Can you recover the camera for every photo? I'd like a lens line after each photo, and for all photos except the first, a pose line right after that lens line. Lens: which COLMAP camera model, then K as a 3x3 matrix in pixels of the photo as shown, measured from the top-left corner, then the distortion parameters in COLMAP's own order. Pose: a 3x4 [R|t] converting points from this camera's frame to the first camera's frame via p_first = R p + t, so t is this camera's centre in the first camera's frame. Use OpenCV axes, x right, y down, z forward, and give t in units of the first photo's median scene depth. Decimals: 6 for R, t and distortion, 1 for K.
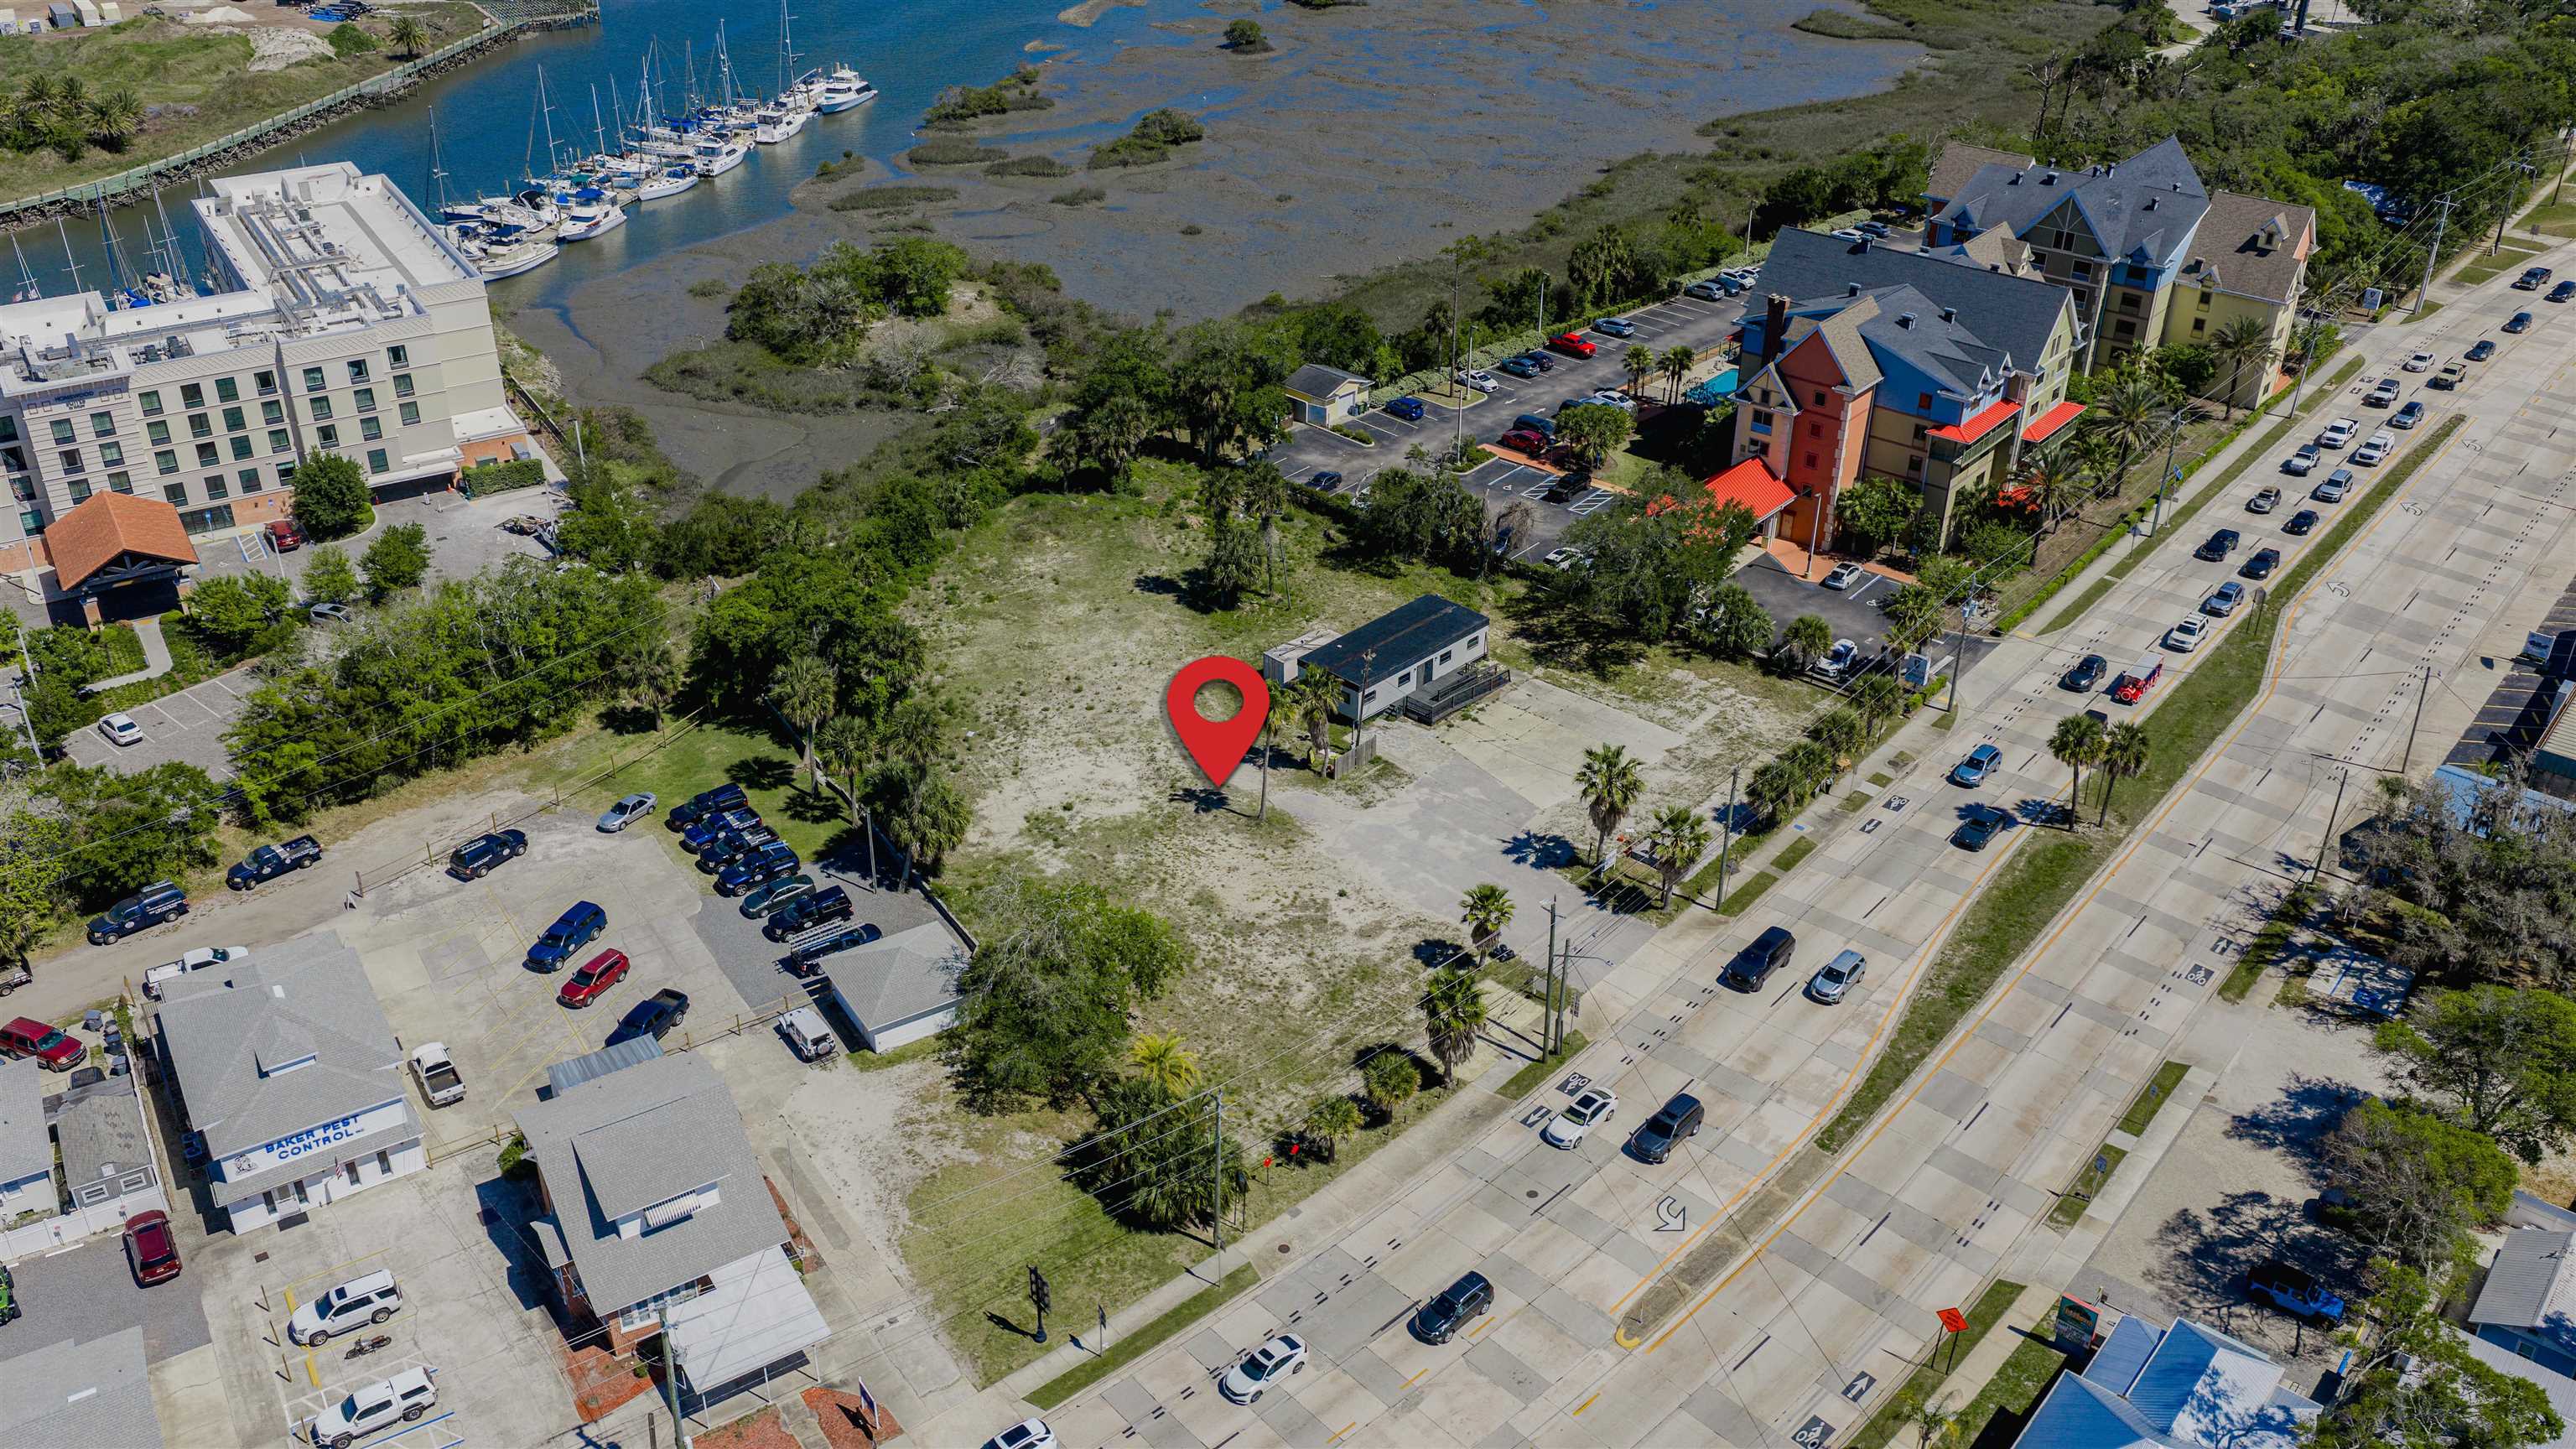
lens RADIAL K [[2129.6, 0, 1291.5], [0, 2129.6, 717.2], [0, 0, 1]] dist [0.034014, -0.073483]
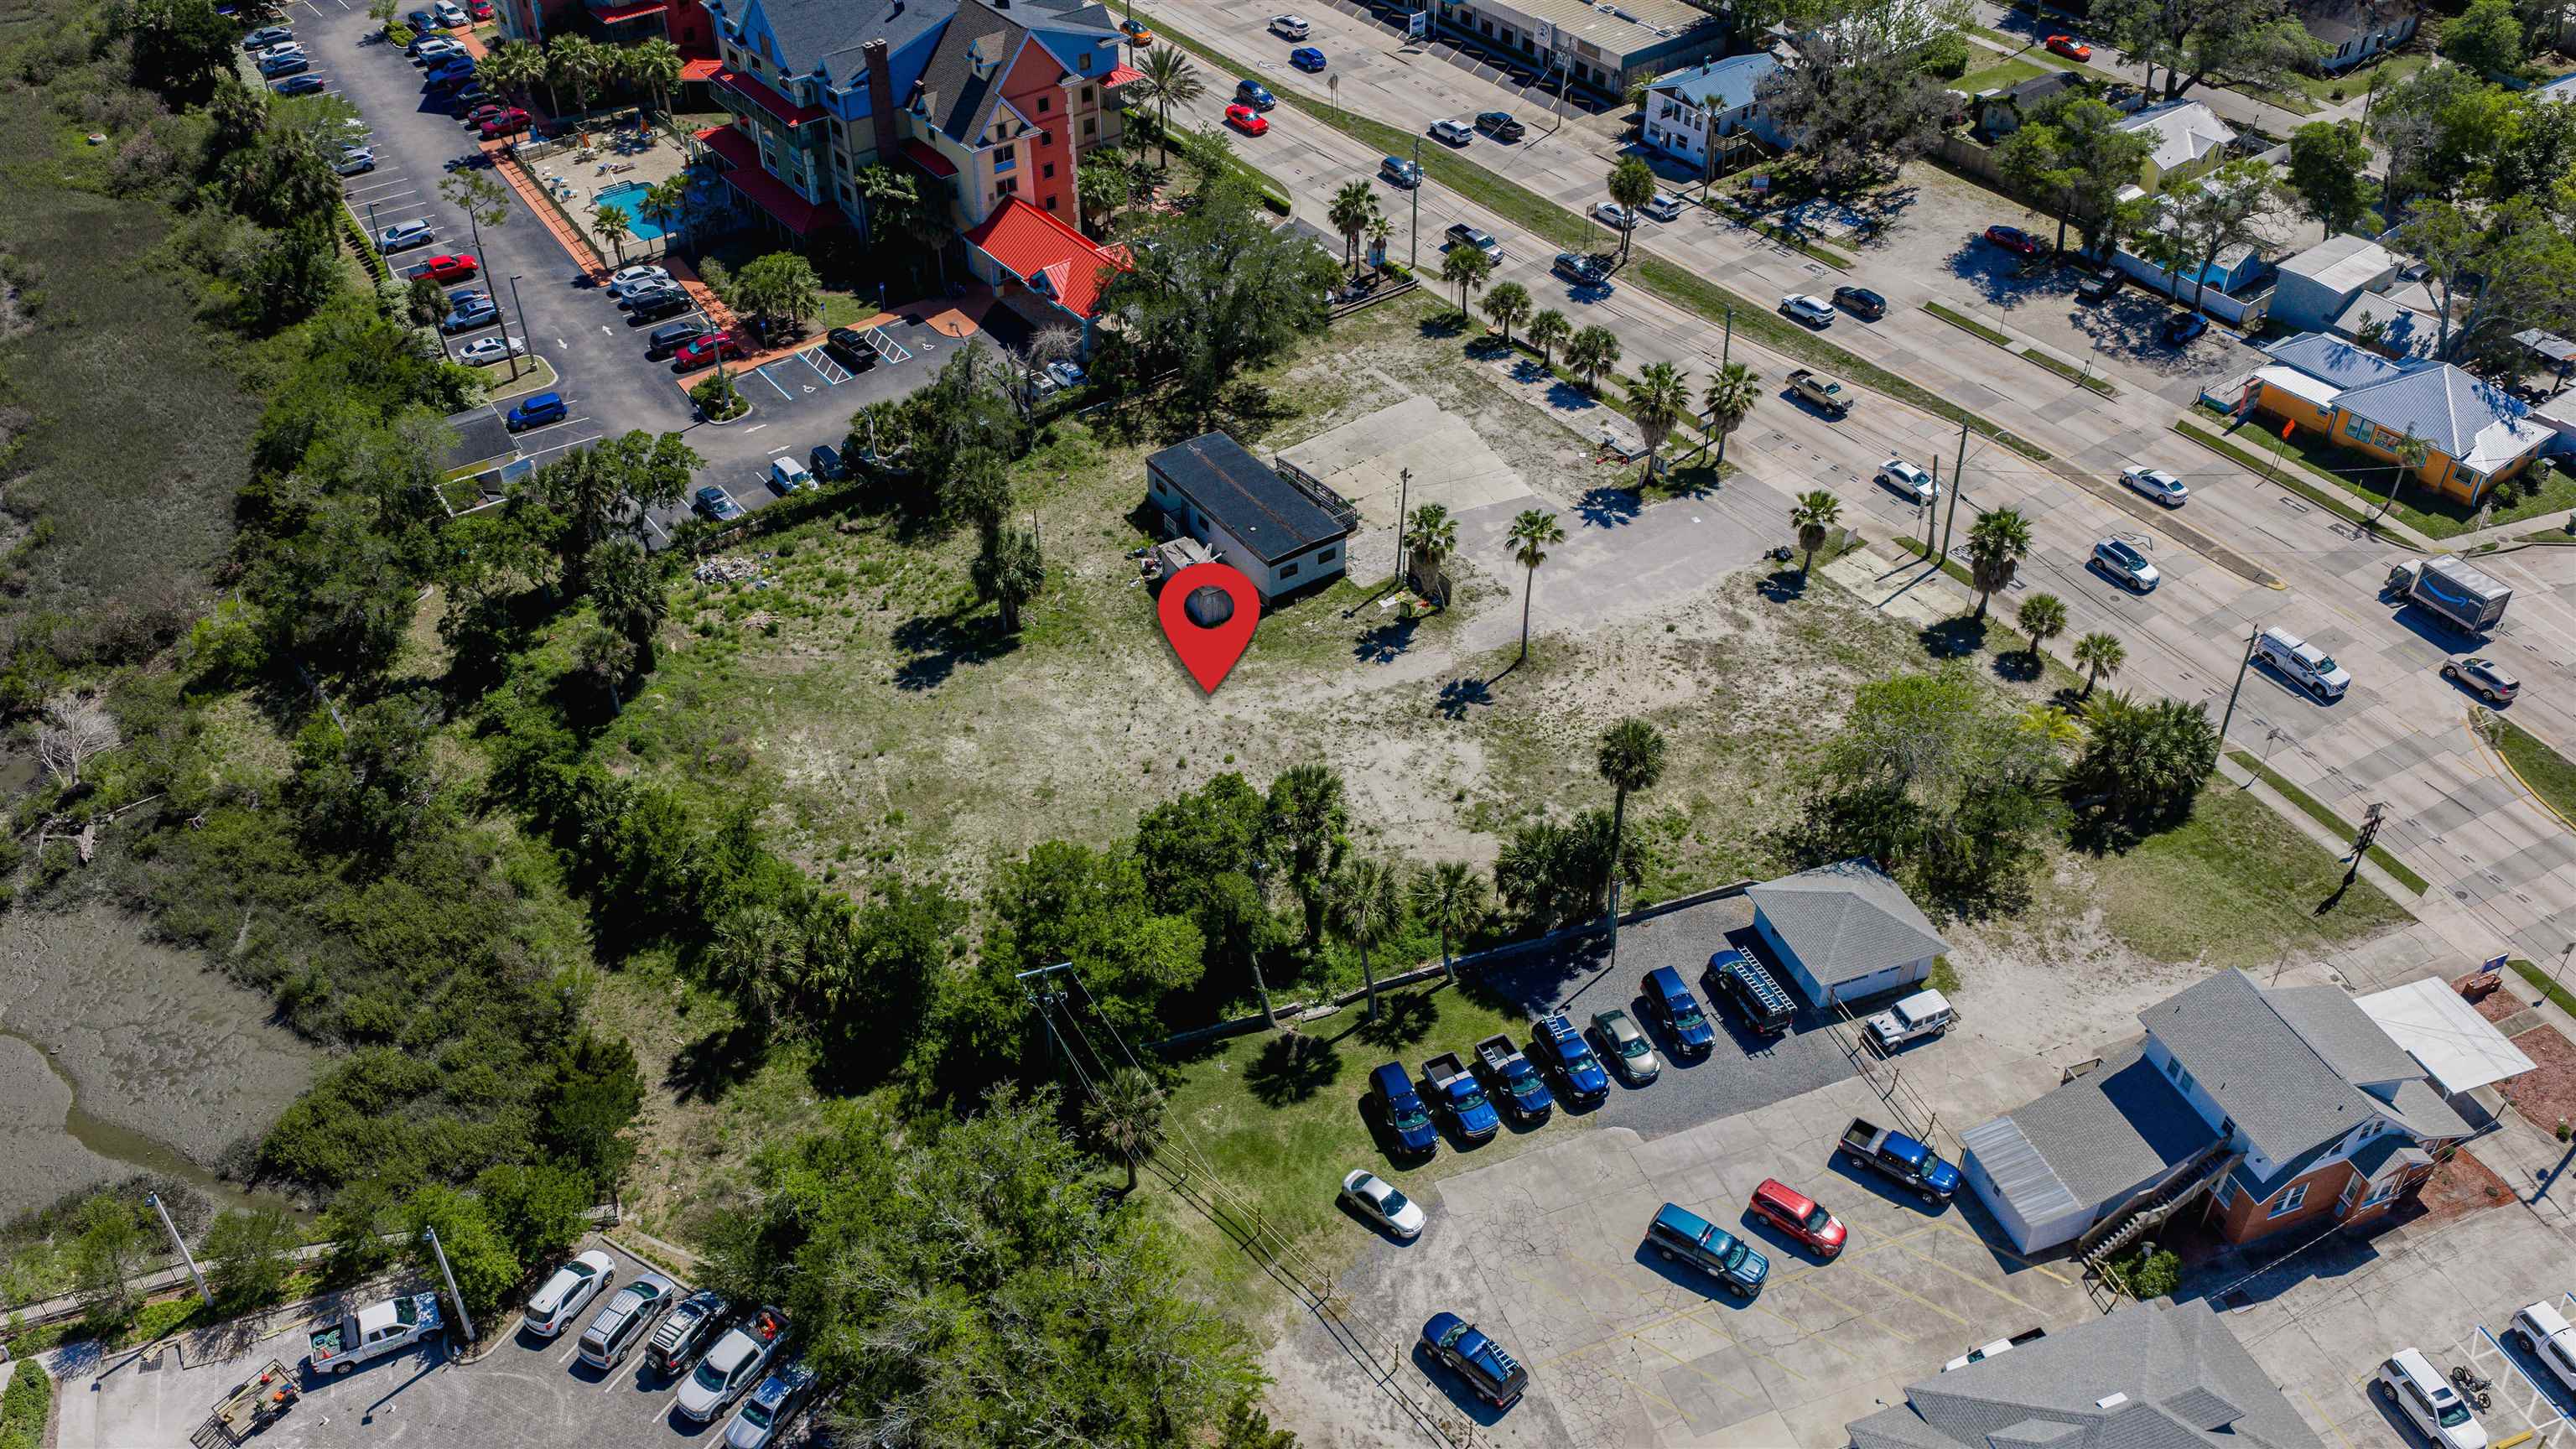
lens RADIAL K [[2129.6, 0, 1291.5], [0, 2129.6, 717.2], [0, 0, 1]] dist [0.034014, -0.073483]
pose [[0.214883, -0.621641, 0.753252, -0.760221], [0.486870, 0.736783, 0.469158, -0.423498], [-0.846630, 0.265921, 0.460980, 0.678307]]
